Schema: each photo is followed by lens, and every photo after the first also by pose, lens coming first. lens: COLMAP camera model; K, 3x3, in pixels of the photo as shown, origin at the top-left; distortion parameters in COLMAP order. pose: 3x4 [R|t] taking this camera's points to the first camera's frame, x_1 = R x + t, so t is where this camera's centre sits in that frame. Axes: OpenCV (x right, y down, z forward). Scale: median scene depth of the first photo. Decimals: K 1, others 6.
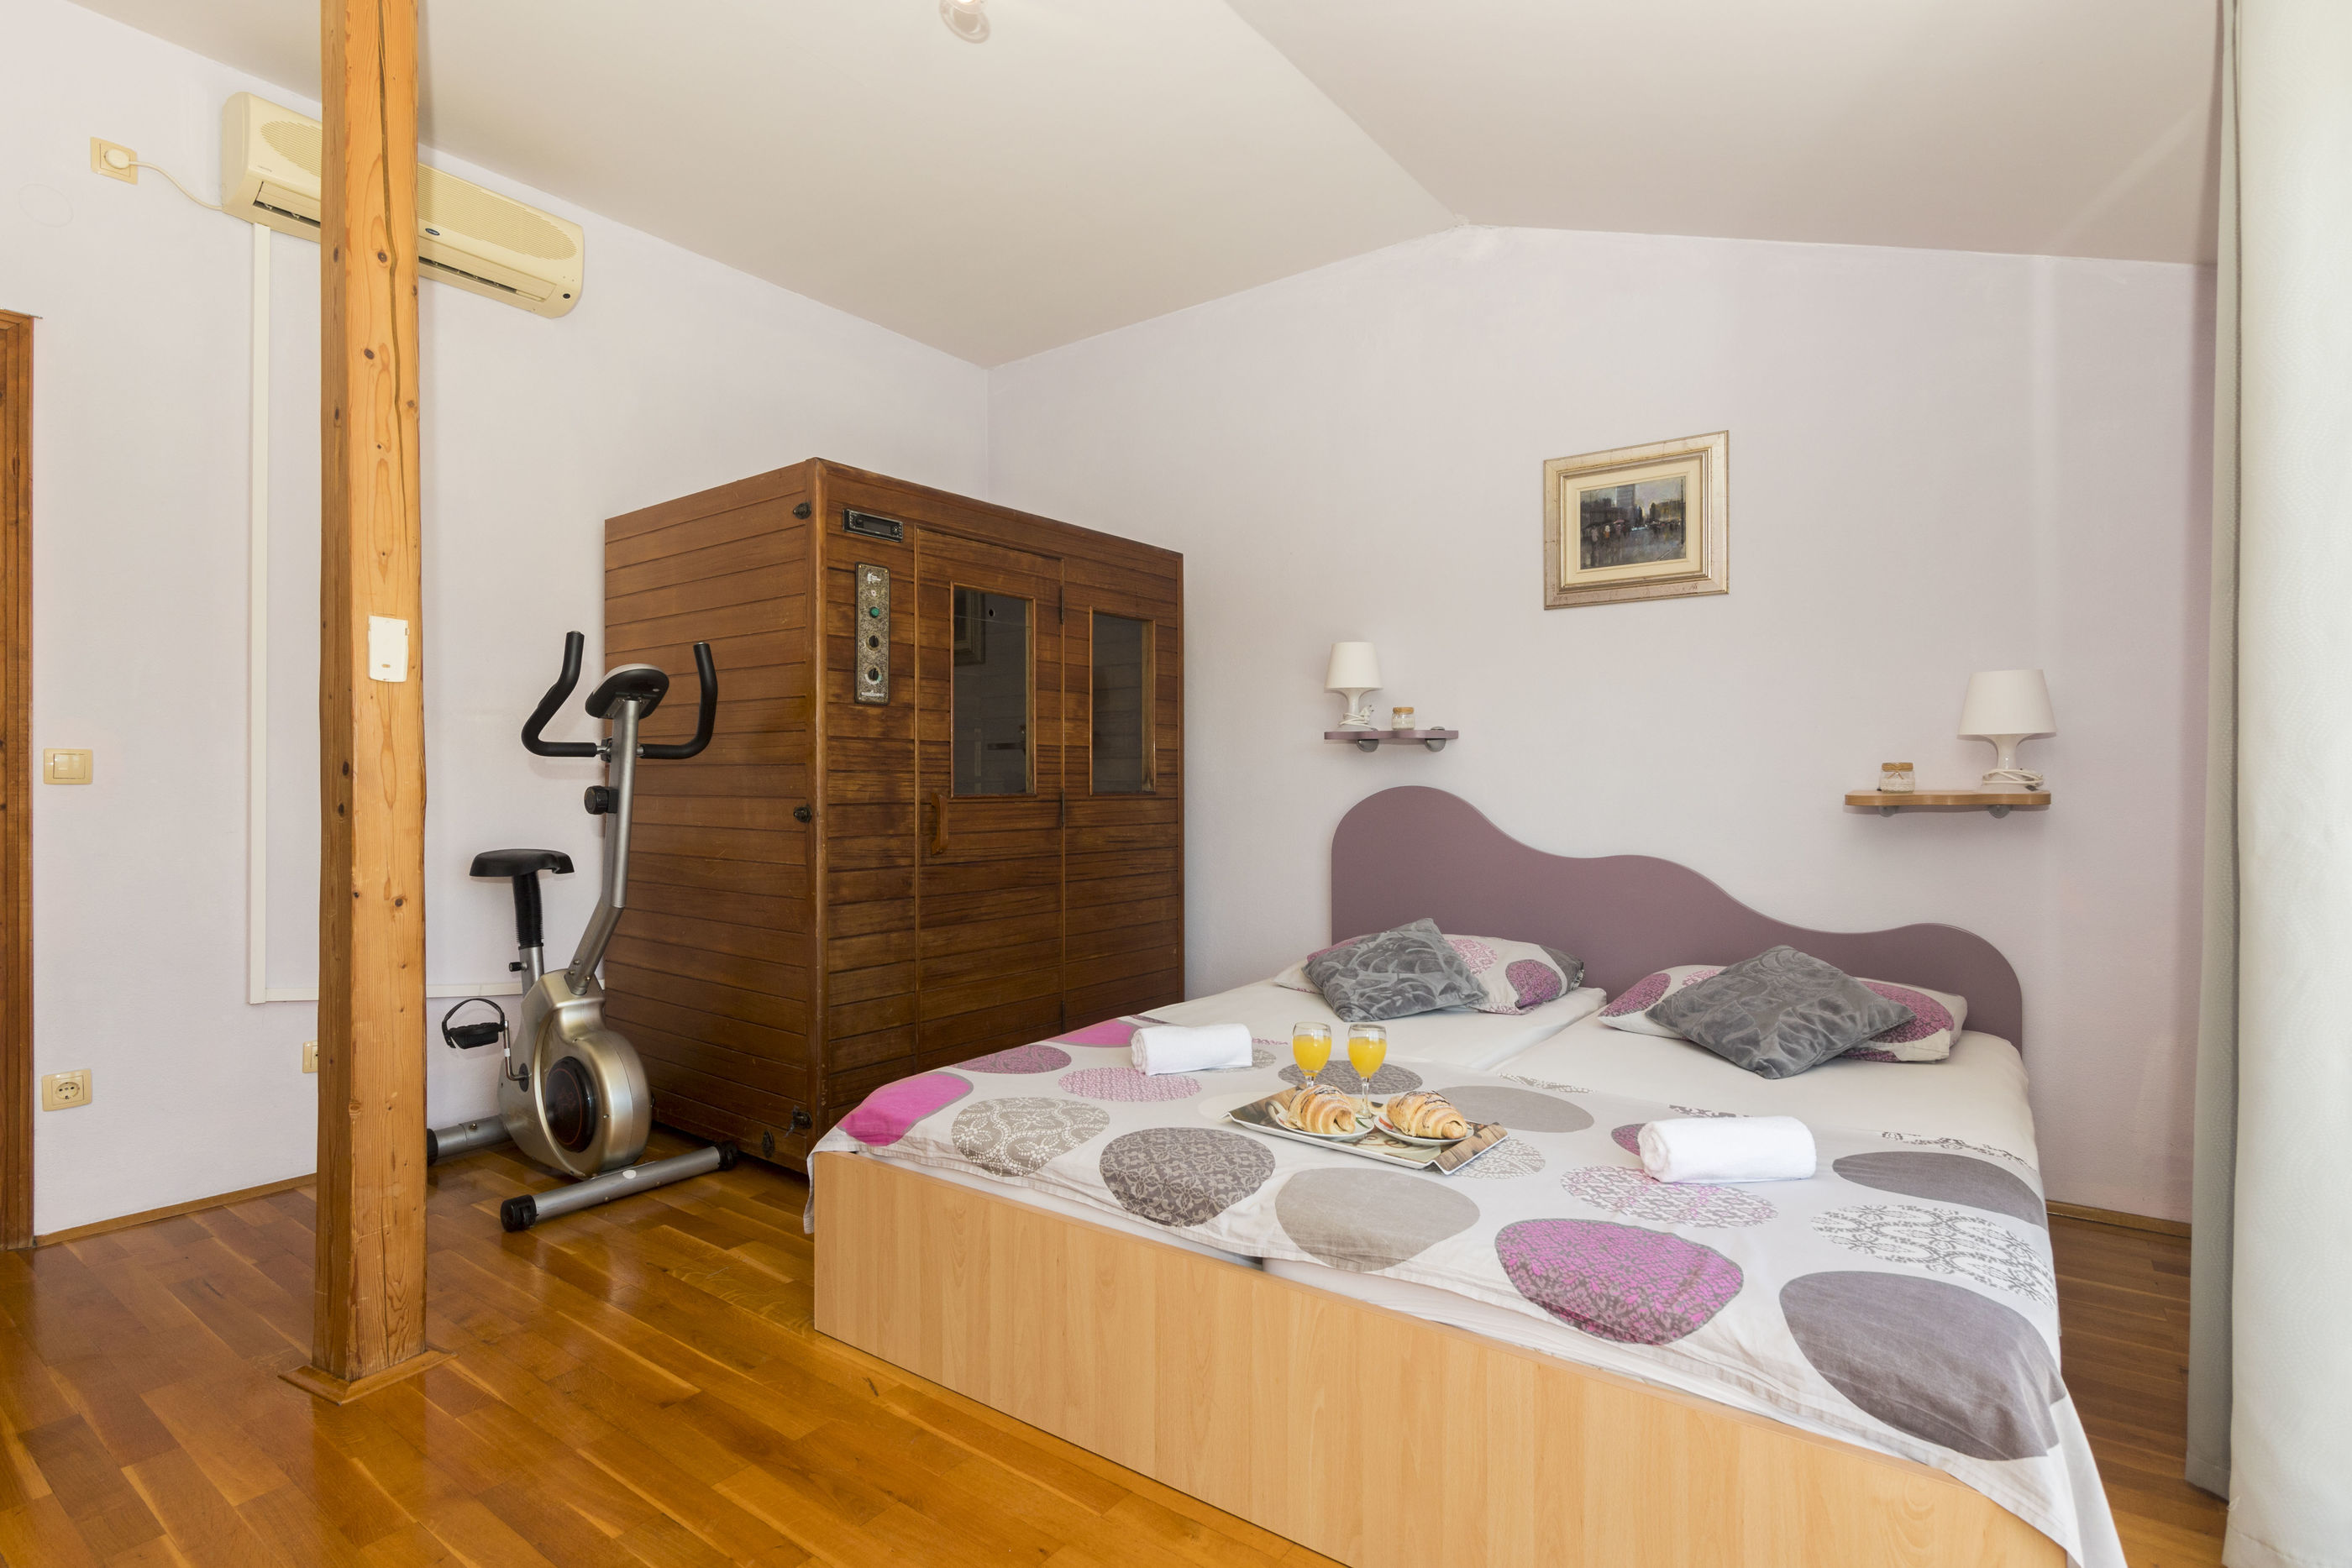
lens RADIAL K [[1131.2, 0, 1144.2], [0, 1131.2, 785.0], [0, 0, 1]] dist [0.003502, 0.000043]
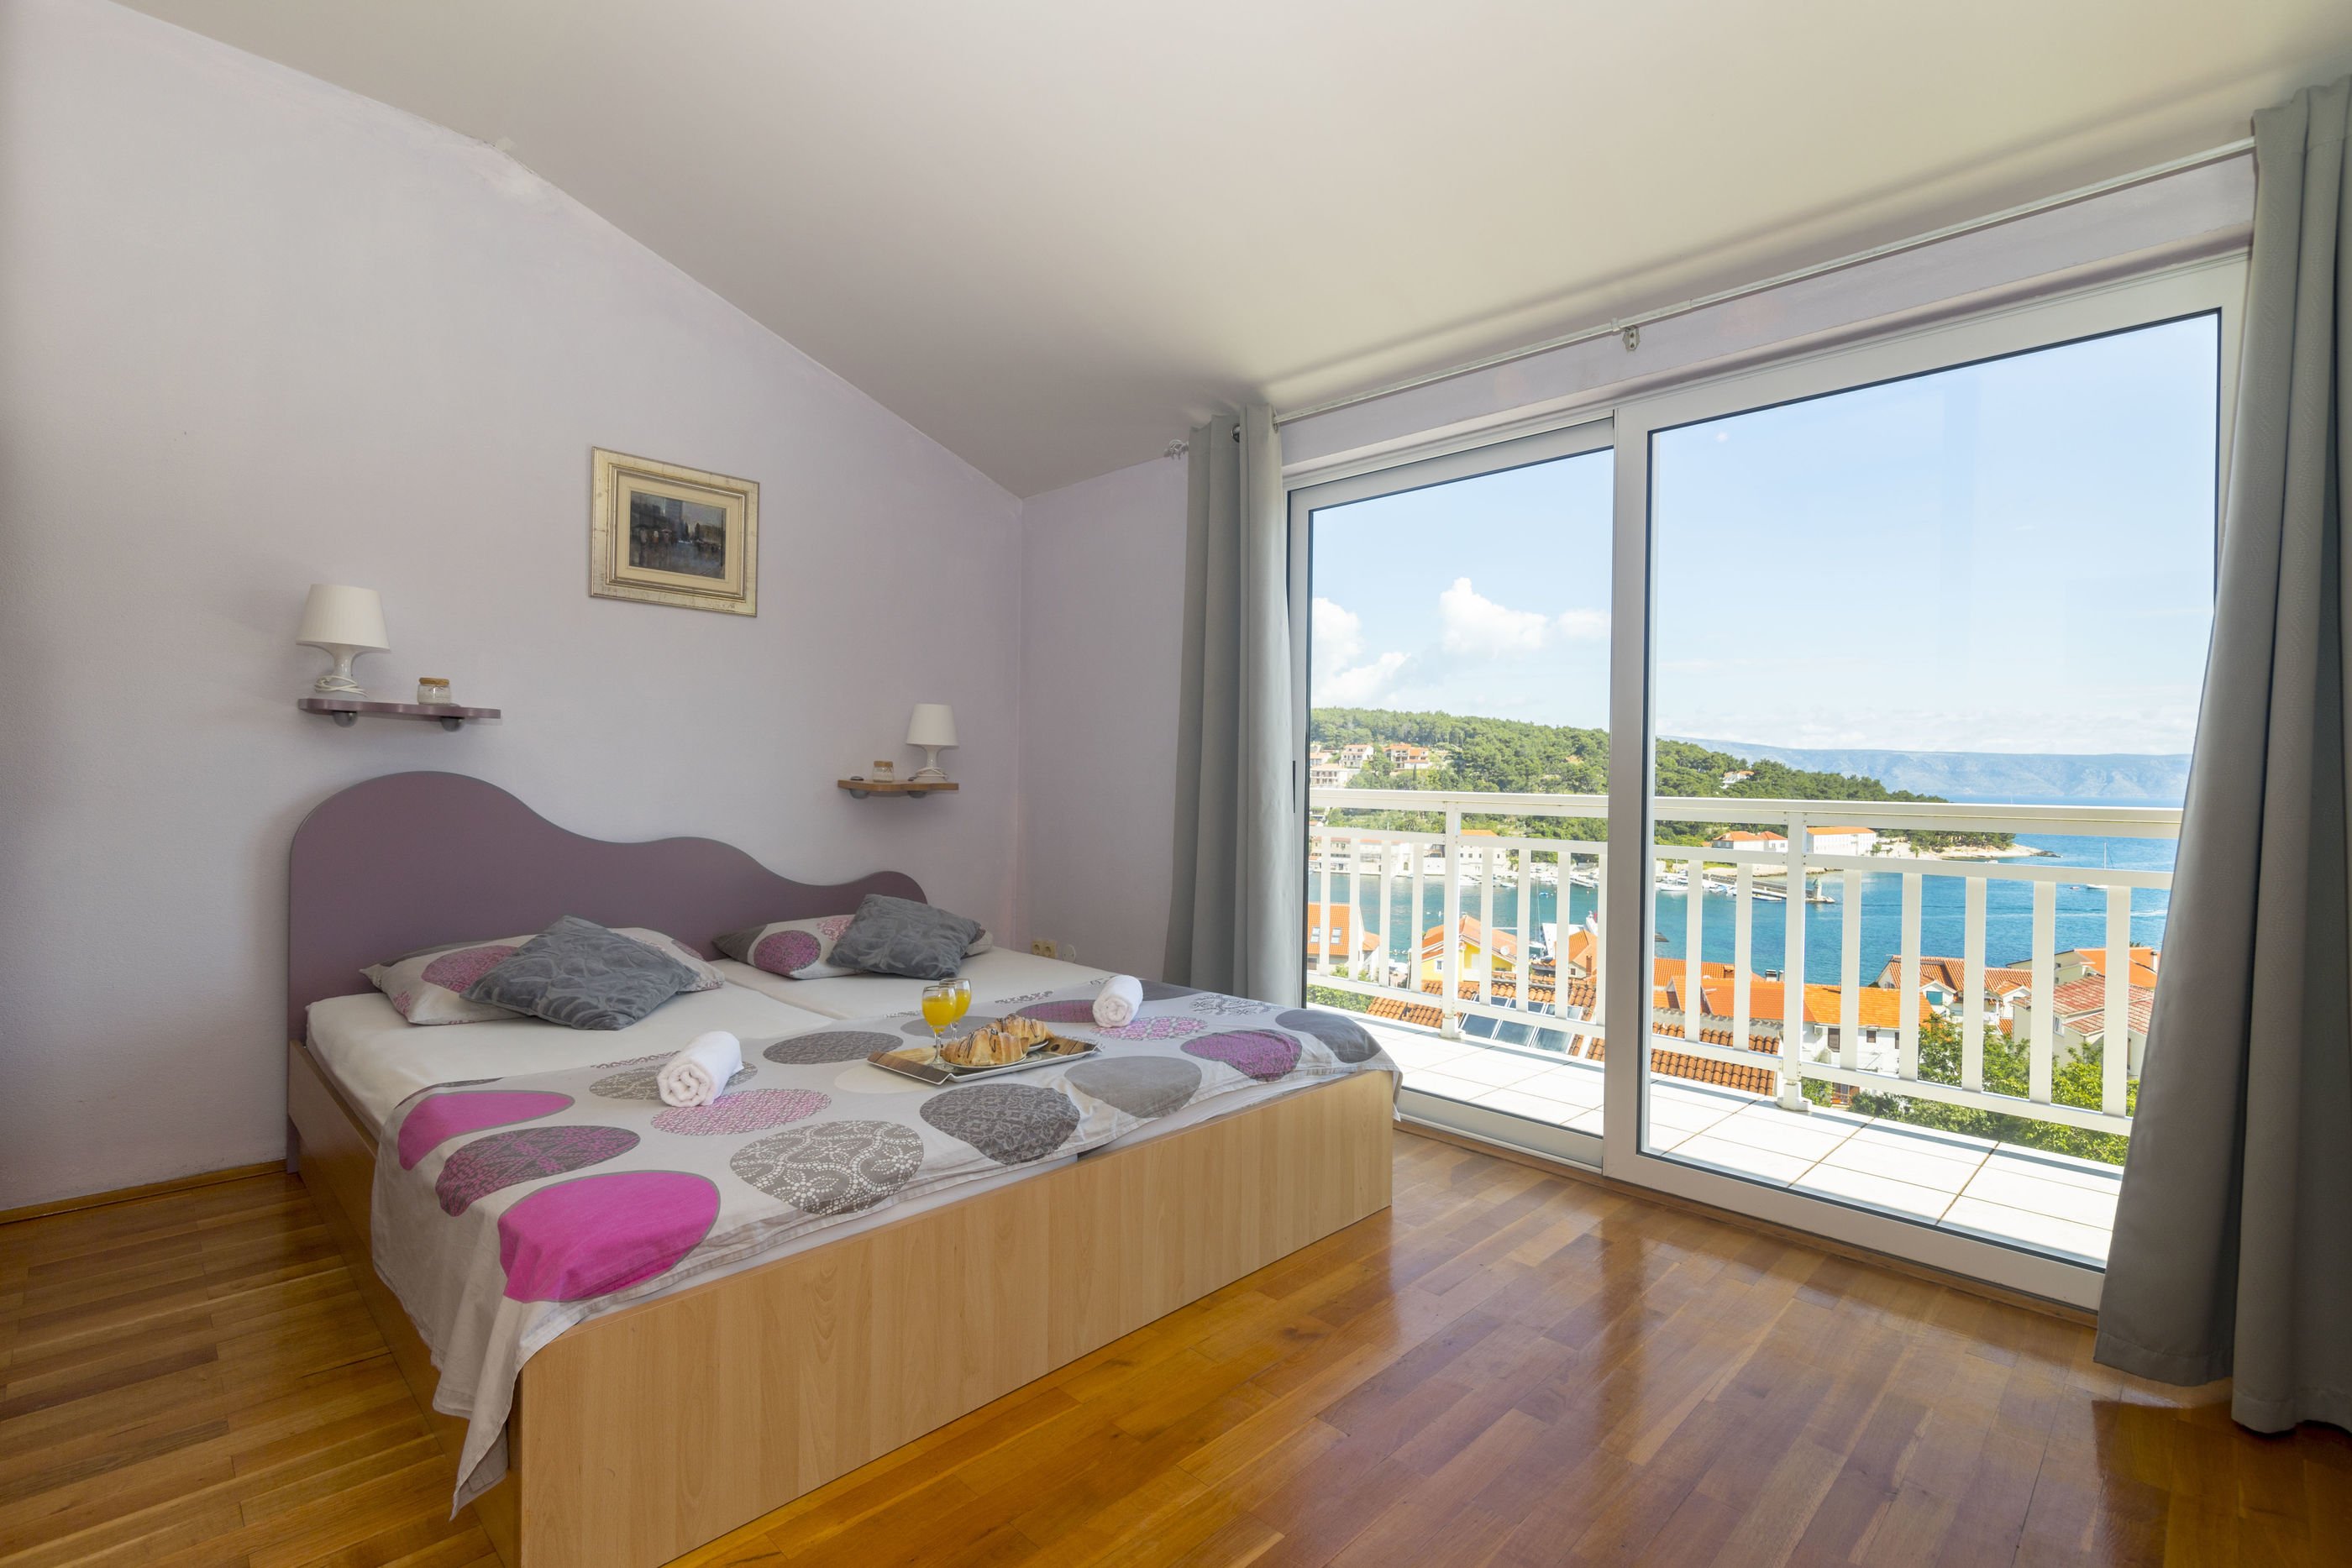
lens RADIAL K [[1101.1, 0, 1176.0], [0, 1101.1, 784.0], [0, 0, 1]] dist [0.003021, 0.000475]
pose [[0.128822, -0.003619, 0.991661, -0.633955], [-0.015850, 0.999858, 0.005708, -0.003618], [-0.991541, -0.016453, 0.128746, 0.419608]]
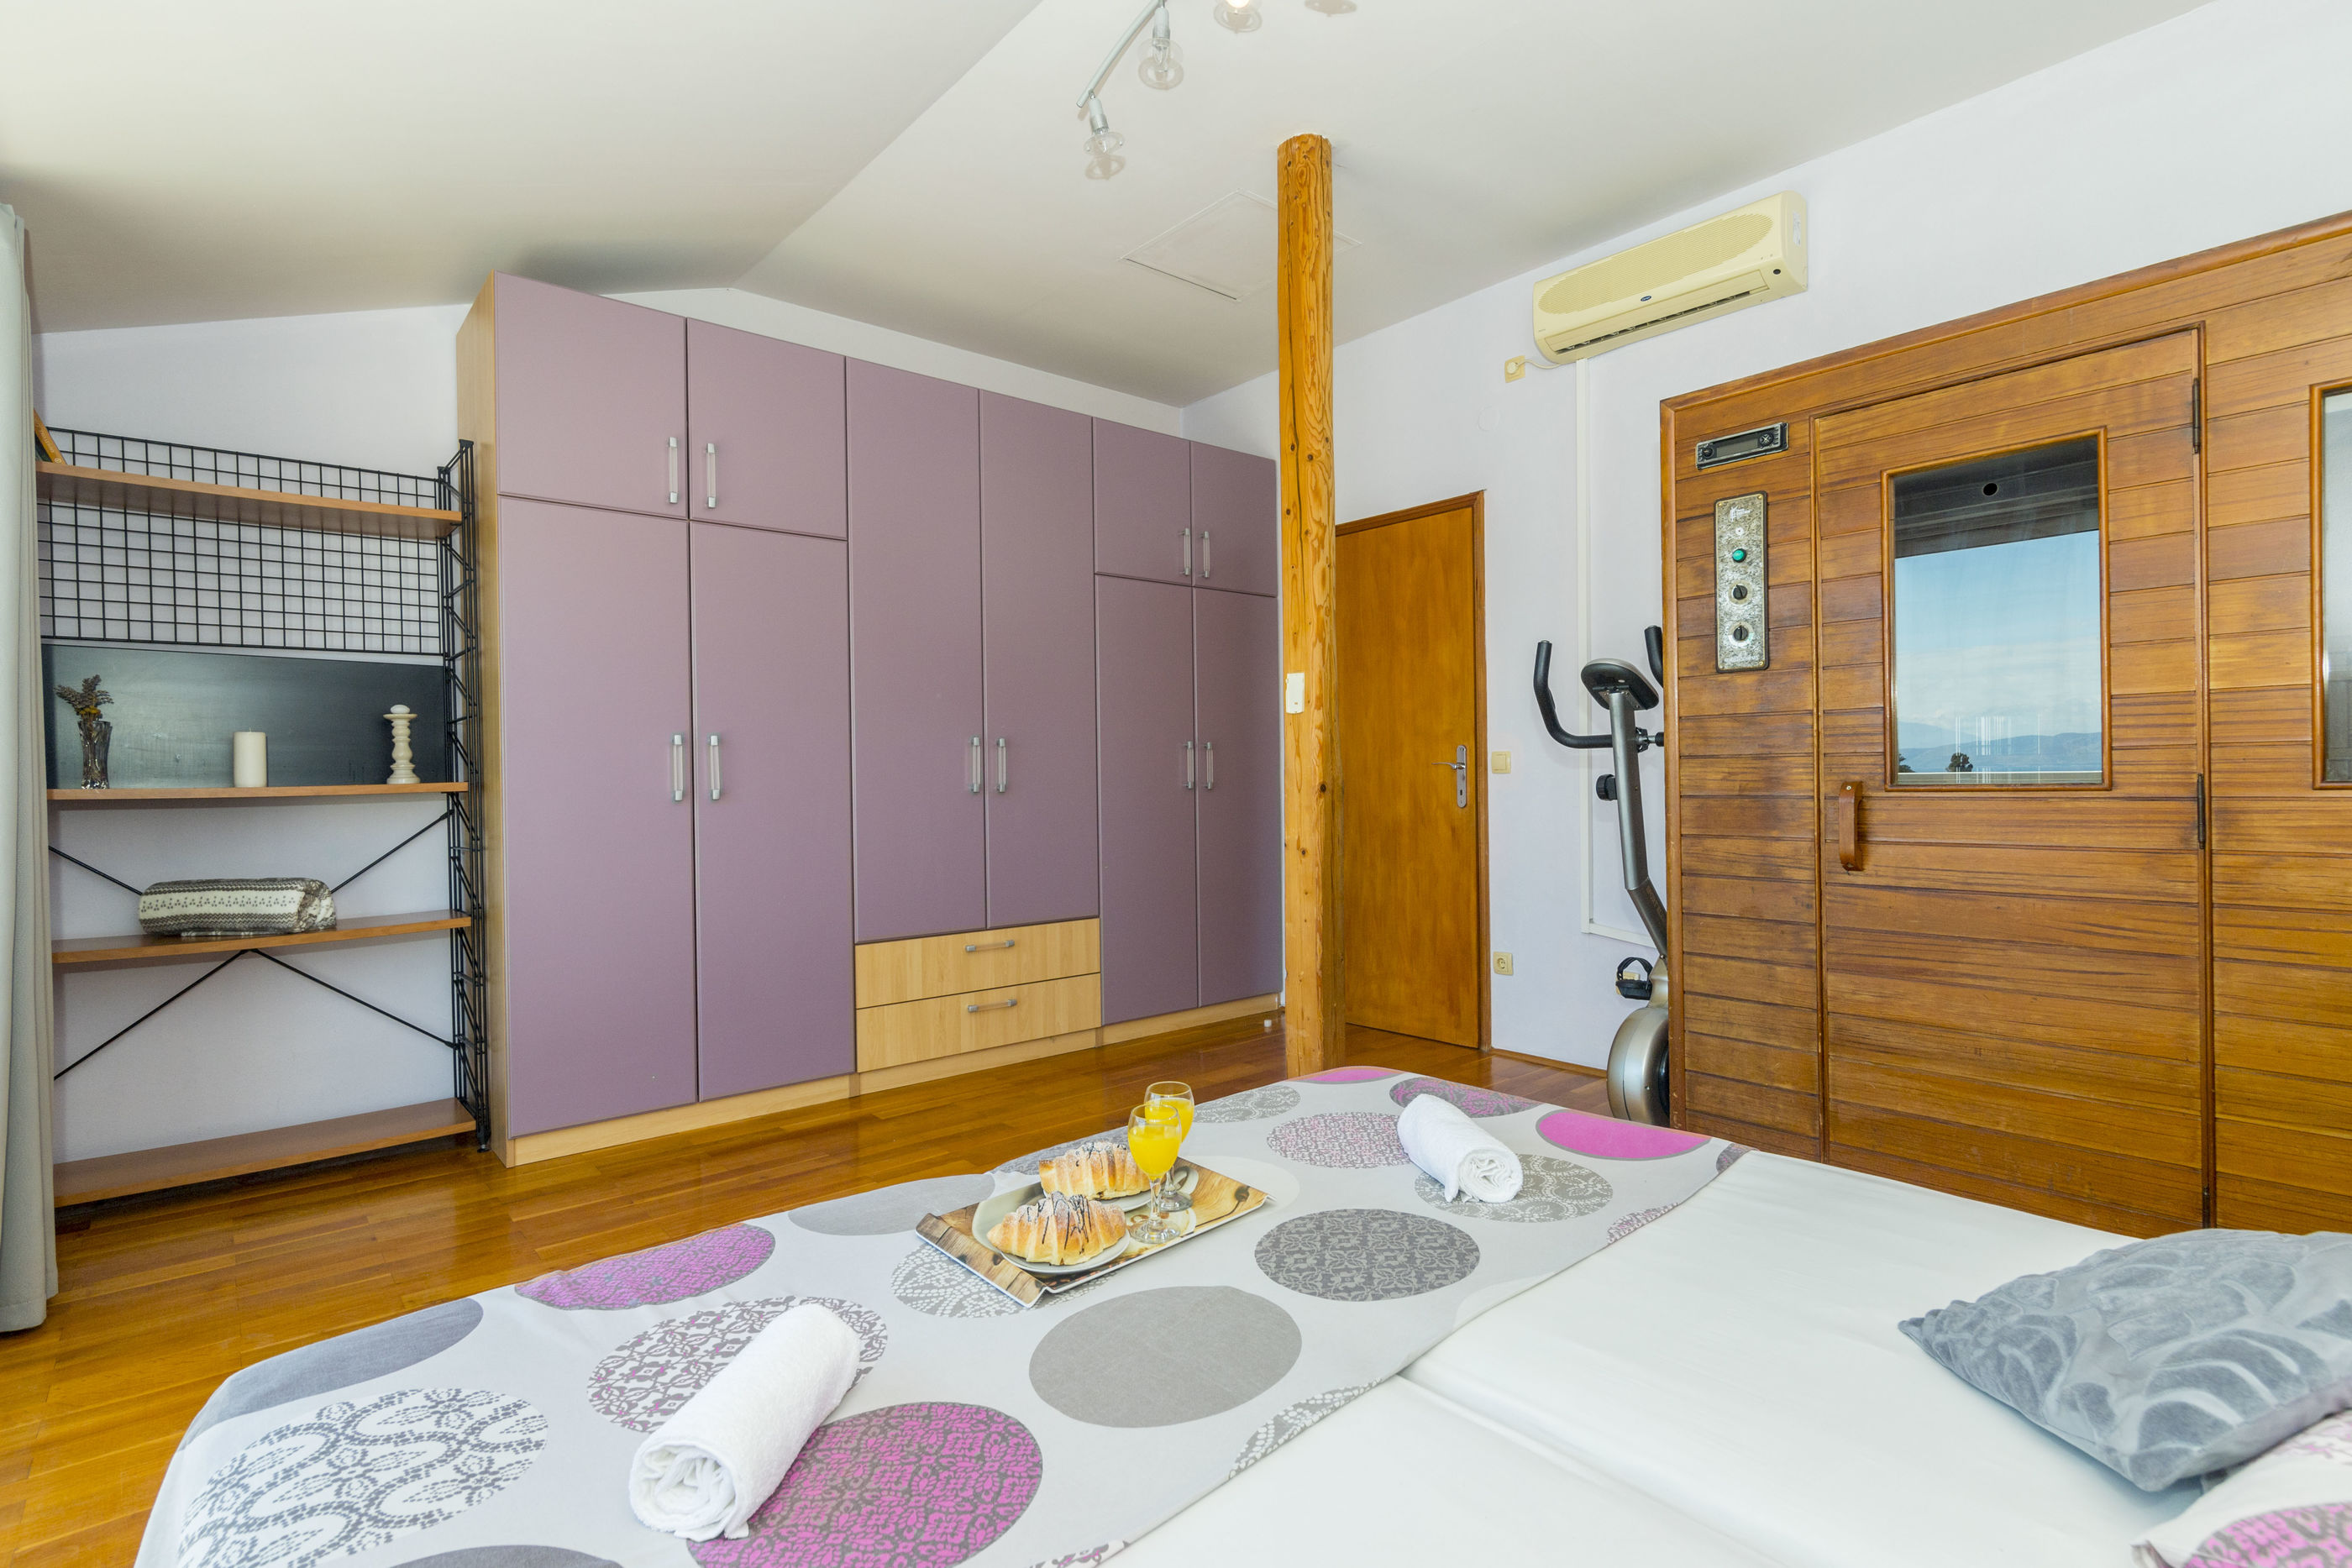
lens RADIAL K [[1082.4, 0, 1181.5], [0, 1082.4, 784.1], [0, 0, 1]] dist [0.001754, -0.000186]
pose [[-0.178990, 0.009731, -0.983803, 0.602171], [0.015219, 0.999859, 0.007121, -0.003550], [0.983733, -0.013698, -0.179113, 0.776178]]
